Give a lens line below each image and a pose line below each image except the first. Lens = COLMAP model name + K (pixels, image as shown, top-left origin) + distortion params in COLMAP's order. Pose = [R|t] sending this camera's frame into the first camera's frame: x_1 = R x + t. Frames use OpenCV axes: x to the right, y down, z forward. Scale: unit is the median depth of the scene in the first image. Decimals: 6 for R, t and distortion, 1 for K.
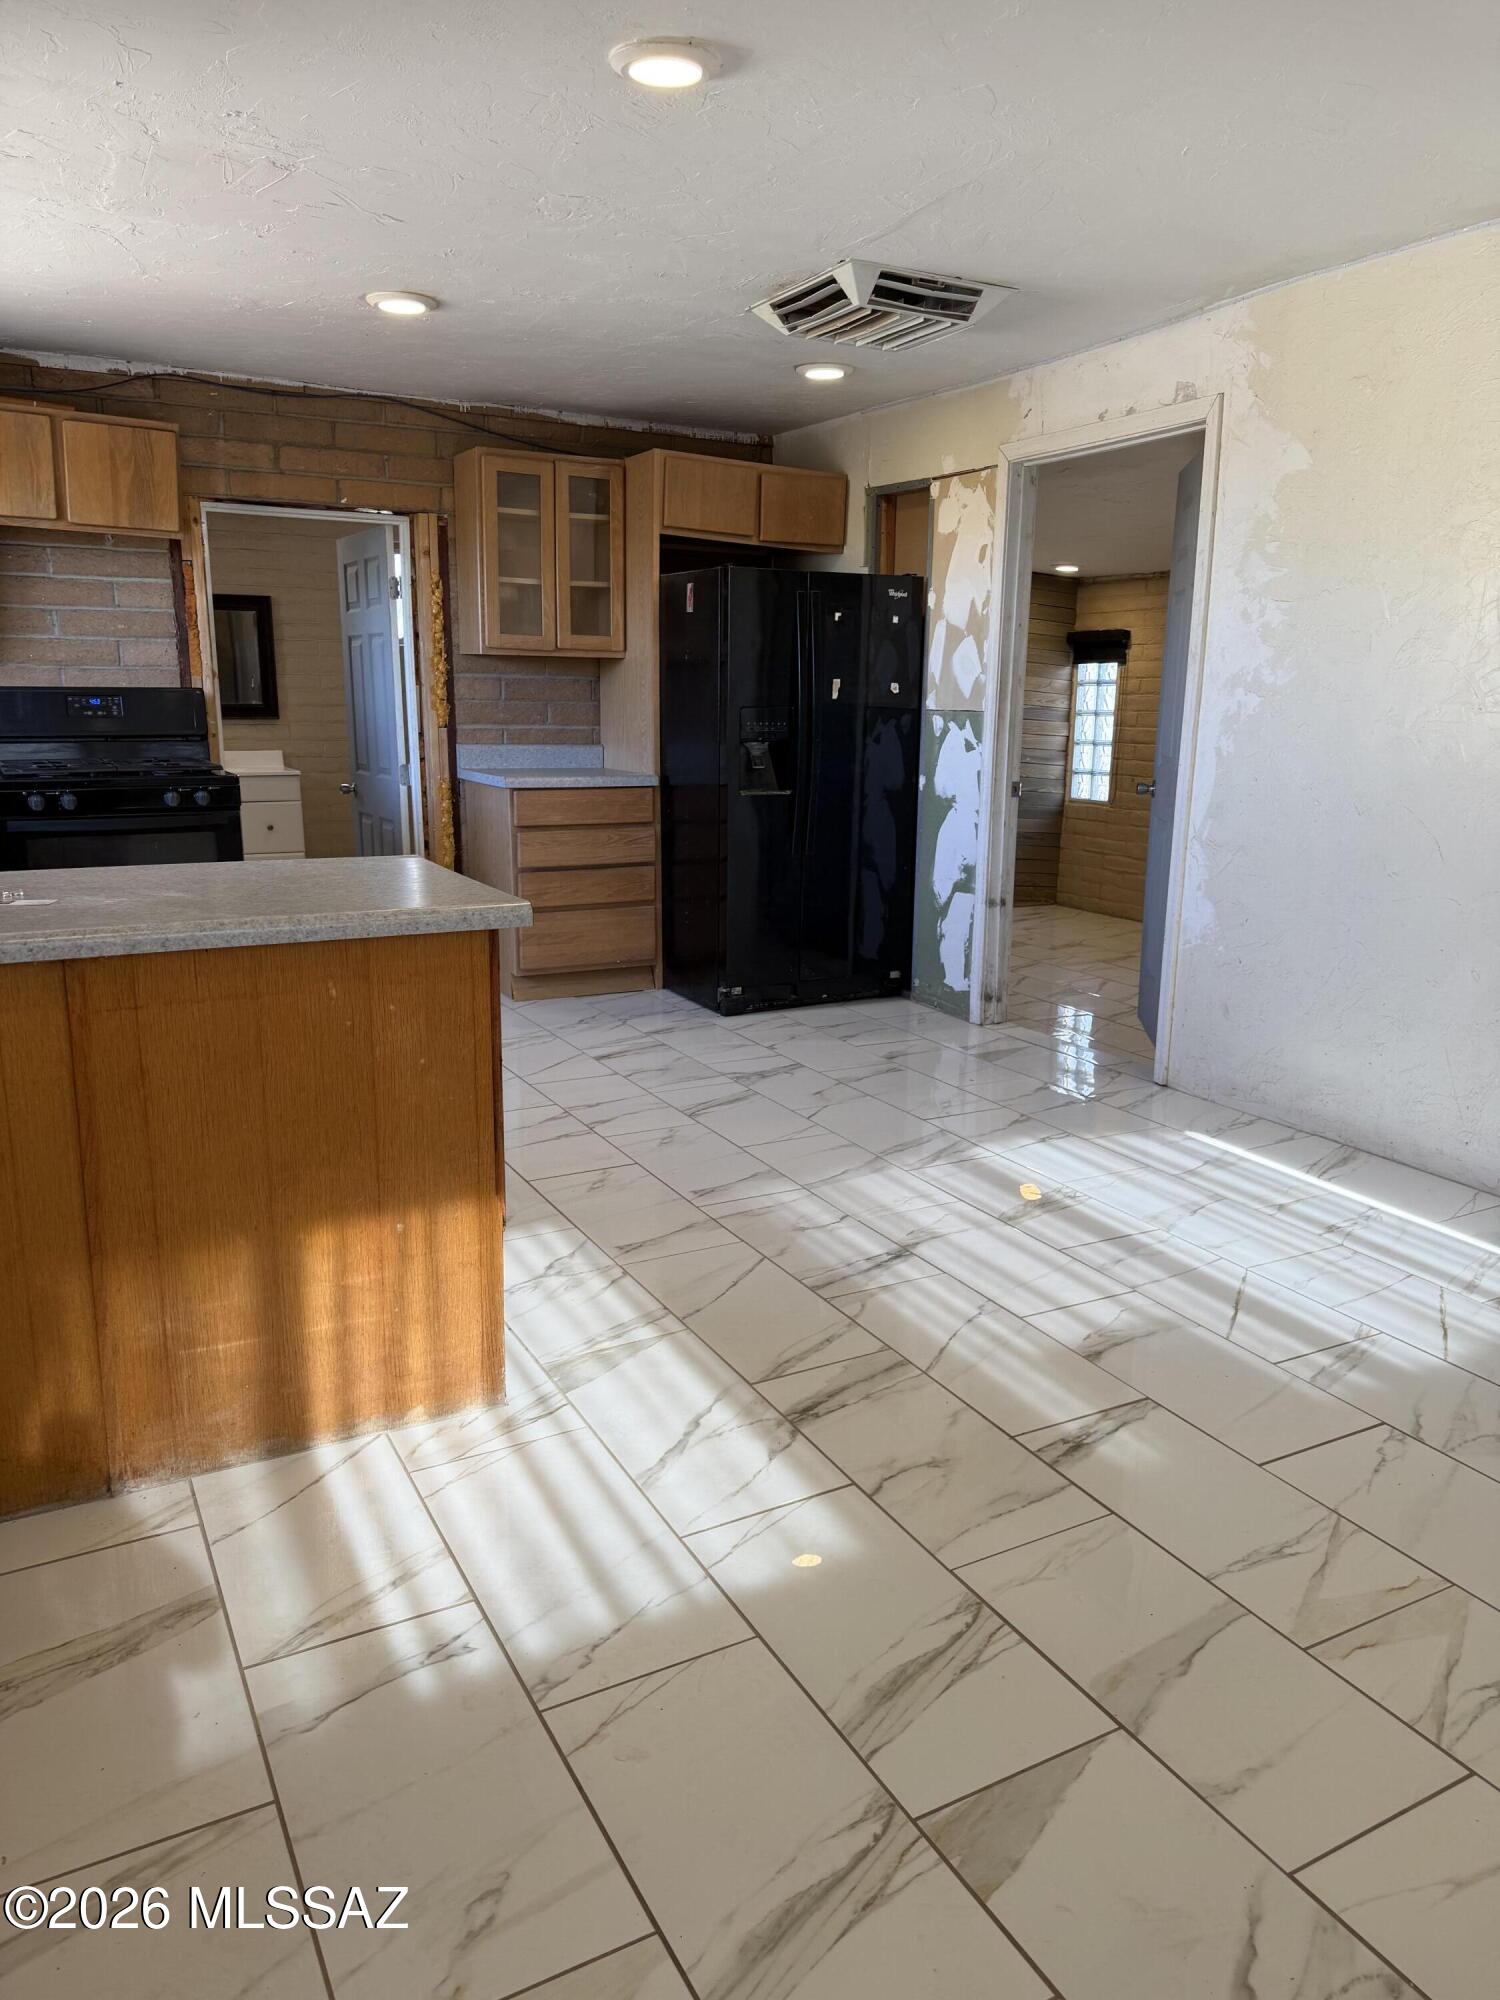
lens RADIAL K [[1407.9, 0, 752.4], [0, 1407.9, 1000.1], [0, 0, 1]] dist [0.027507, -0.027529]
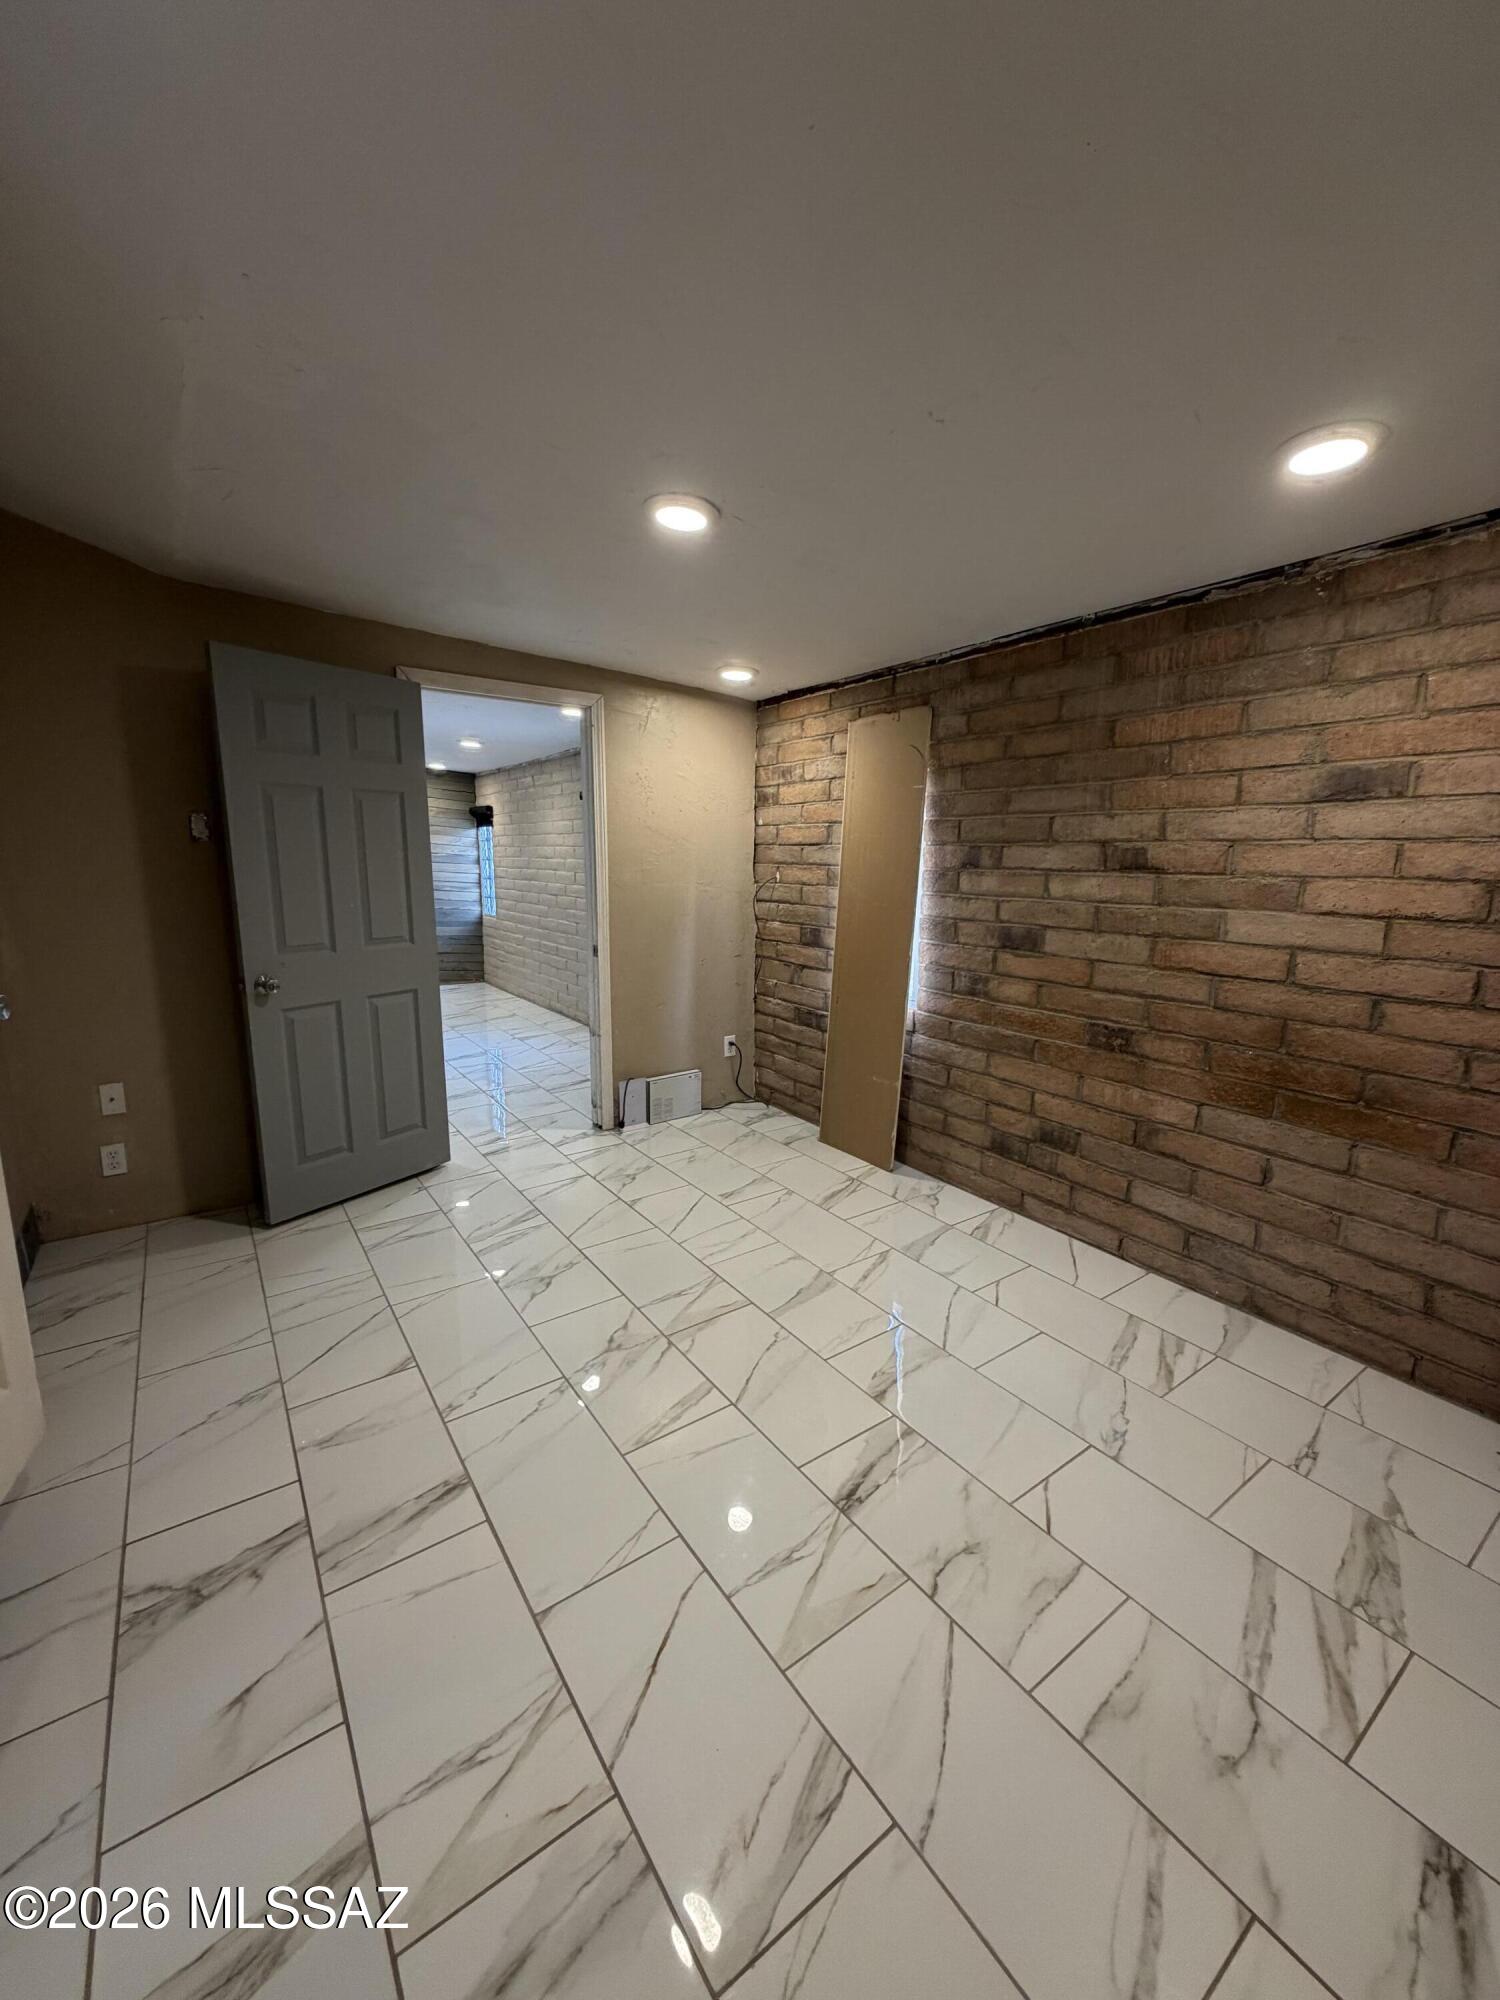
lens RADIAL K [[798.4, 0, 742.0], [0, 798.4, 987.0], [0, 0, 1]] dist [-0.001491, 0.000023]
pose [[0.991759, -0.036932, 0.122683, 0.400561], [0.042366, 0.998219, -0.041989, -0.014208], [-0.120913, 0.046840, 0.991557, 0.104557]]
